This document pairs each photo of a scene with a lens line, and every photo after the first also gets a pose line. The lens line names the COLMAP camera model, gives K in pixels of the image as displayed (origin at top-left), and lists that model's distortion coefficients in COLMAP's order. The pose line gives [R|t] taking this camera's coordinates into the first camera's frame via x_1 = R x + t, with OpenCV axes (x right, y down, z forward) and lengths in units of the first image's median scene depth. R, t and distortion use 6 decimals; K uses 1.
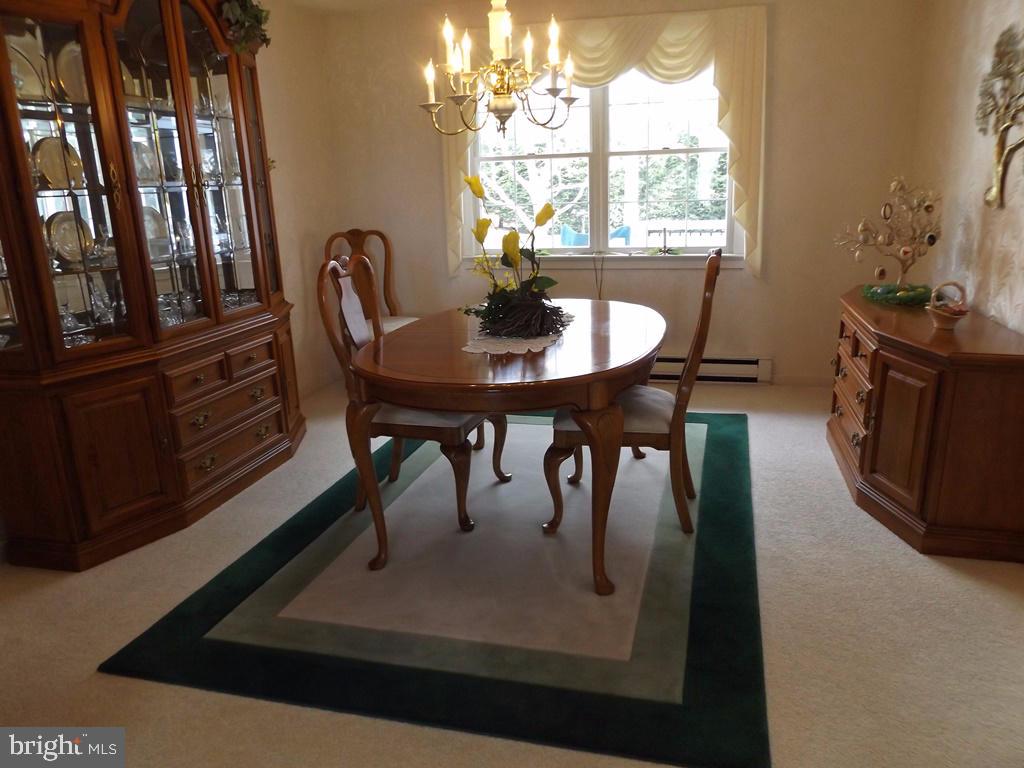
lens RADIAL K [[757.4, 0, 512.0], [0, 757.4, 384.0], [0, 0, 1]] dist [-0.011123, 0.002476]
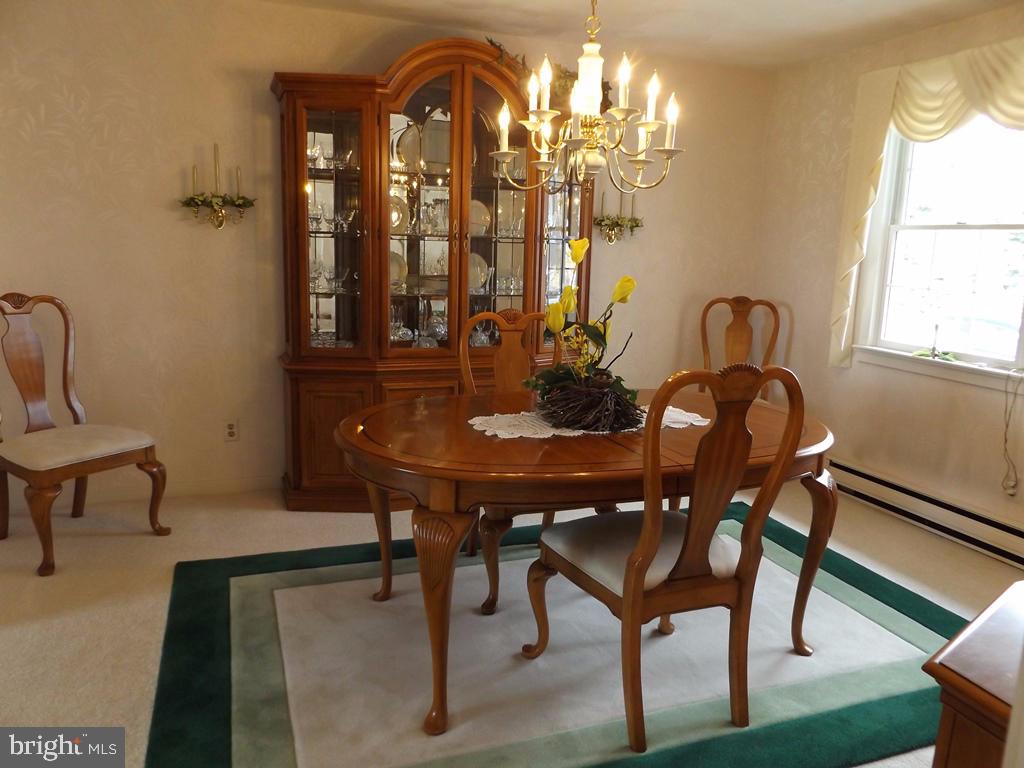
lens RADIAL K [[757.4, 0, 512.0], [0, 757.4, 384.0], [0, 0, 1]] dist [-0.011123, 0.002476]
pose [[0.585456, 0.199081, -0.785881, 0.625121], [-0.257682, 0.964806, 0.052442, -0.132795], [0.768662, 0.171804, 0.616150, 0.403317]]
